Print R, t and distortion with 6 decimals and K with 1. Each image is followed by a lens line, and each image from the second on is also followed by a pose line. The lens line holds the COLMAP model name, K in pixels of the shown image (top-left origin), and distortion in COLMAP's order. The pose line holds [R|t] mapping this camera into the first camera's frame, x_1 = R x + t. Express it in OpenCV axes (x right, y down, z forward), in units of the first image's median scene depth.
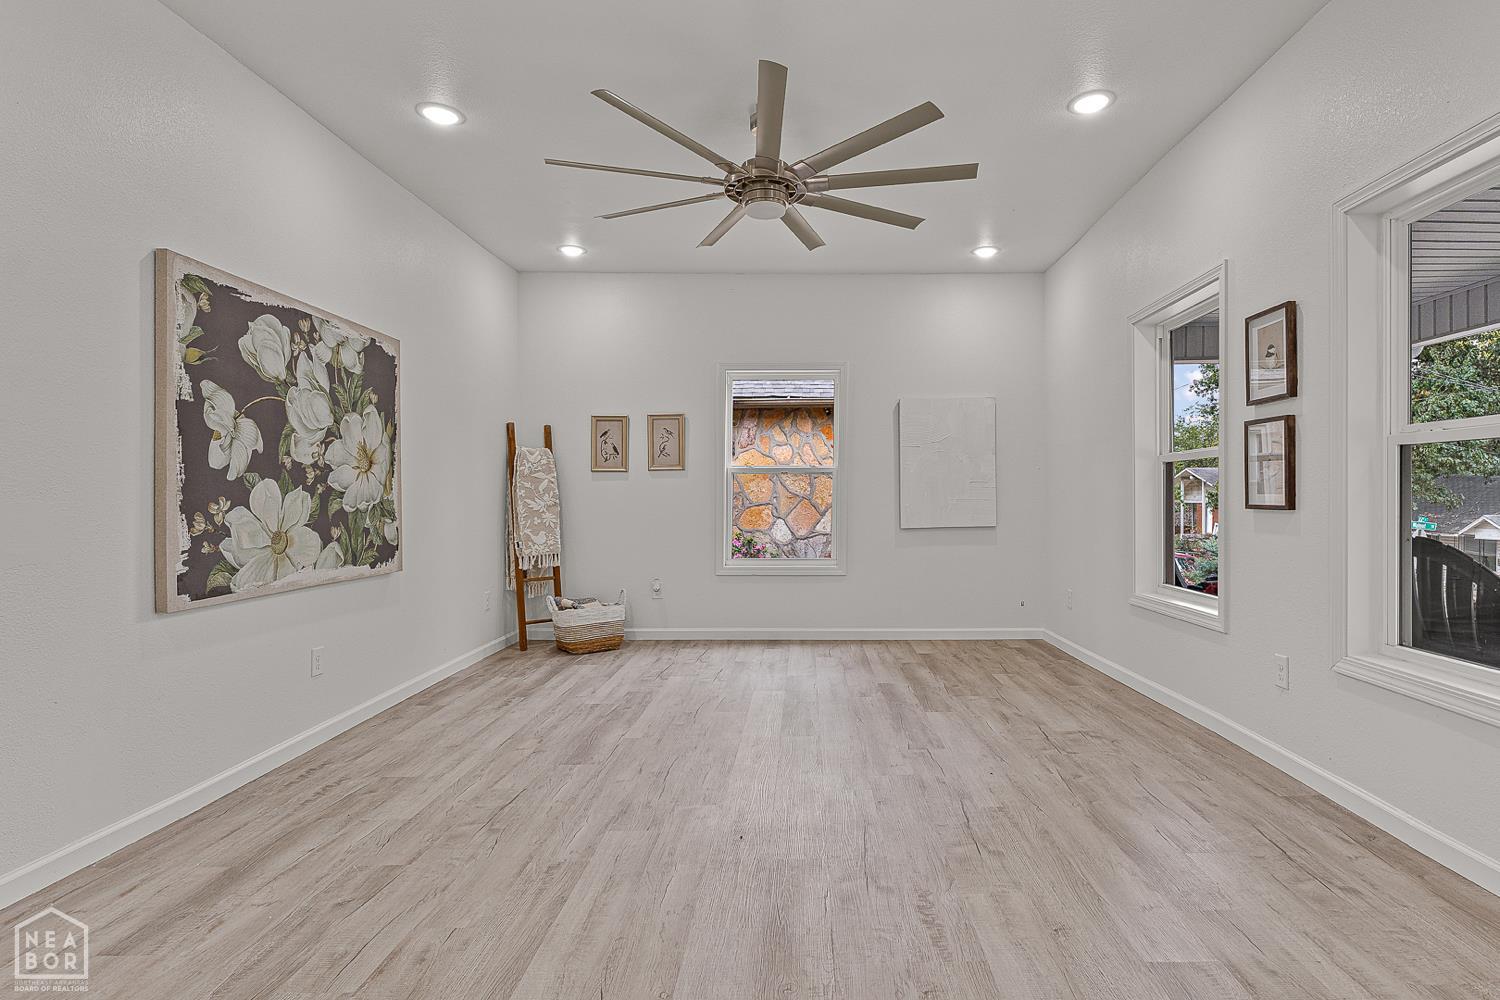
lens RADIAL K [[774.0, 0, 816.8], [0, 774.0, 507.5], [0, 0, 1]] dist [-0.006444, 0.001703]
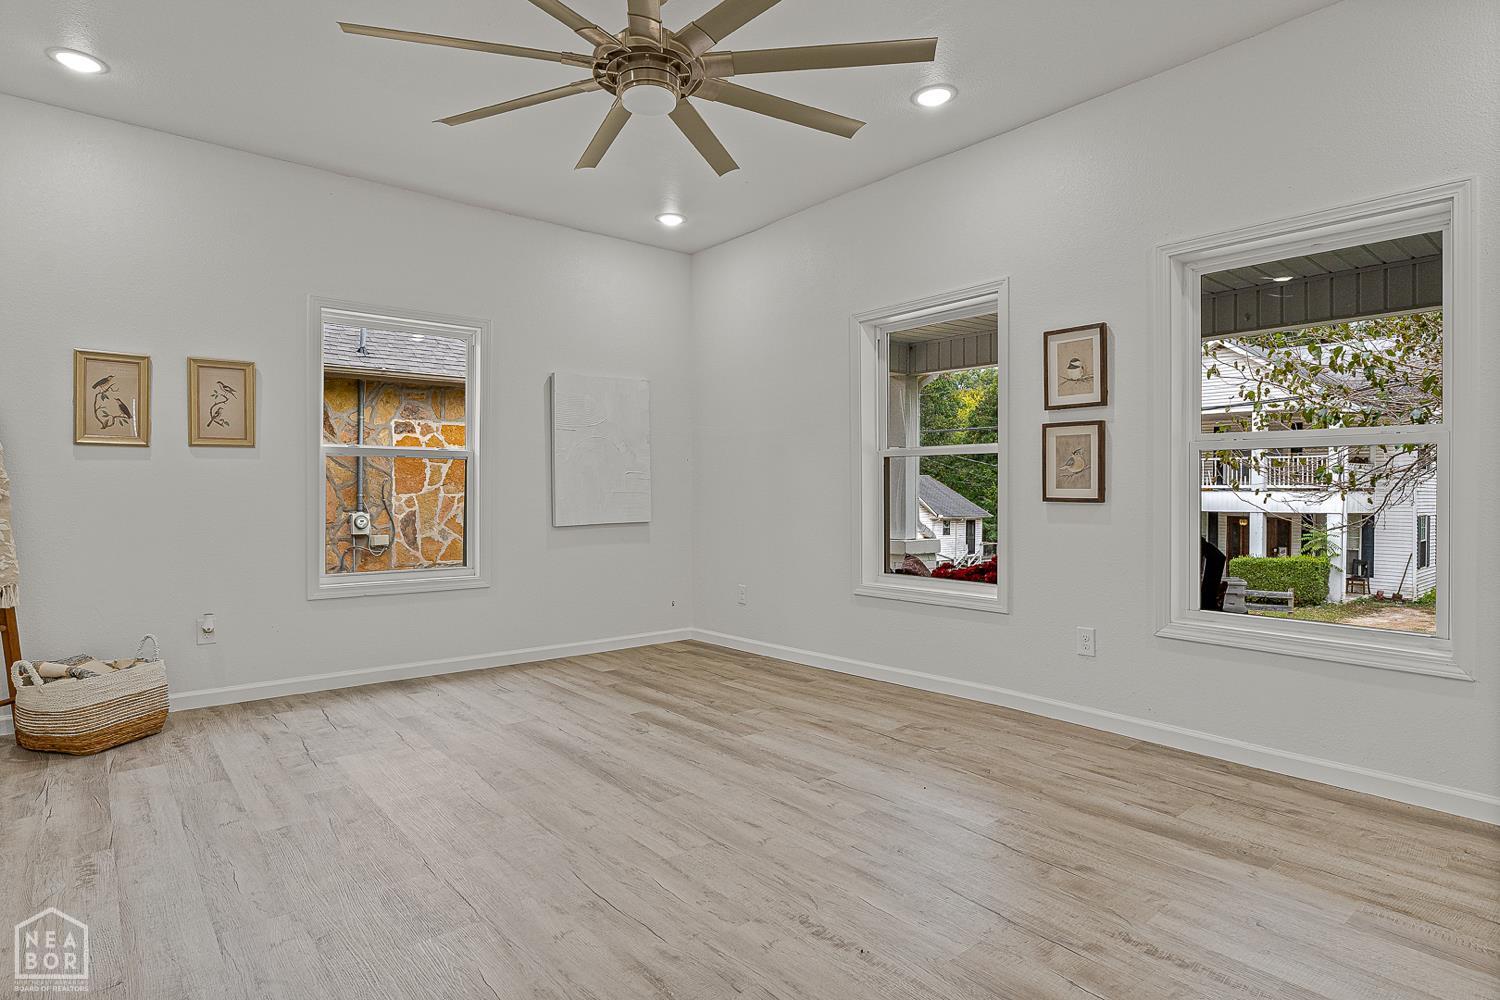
lens RADIAL K [[788.0, 0, 753.6], [0, 788.0, 508.2], [0, 0, 1]] dist [-0.000840, -0.004719]
pose [[0.776745, -0.008939, 0.629752, -0.487978], [0.003663, 0.999946, 0.009675, -0.001192], [-0.629805, -0.005208, 0.776736, 0.368112]]
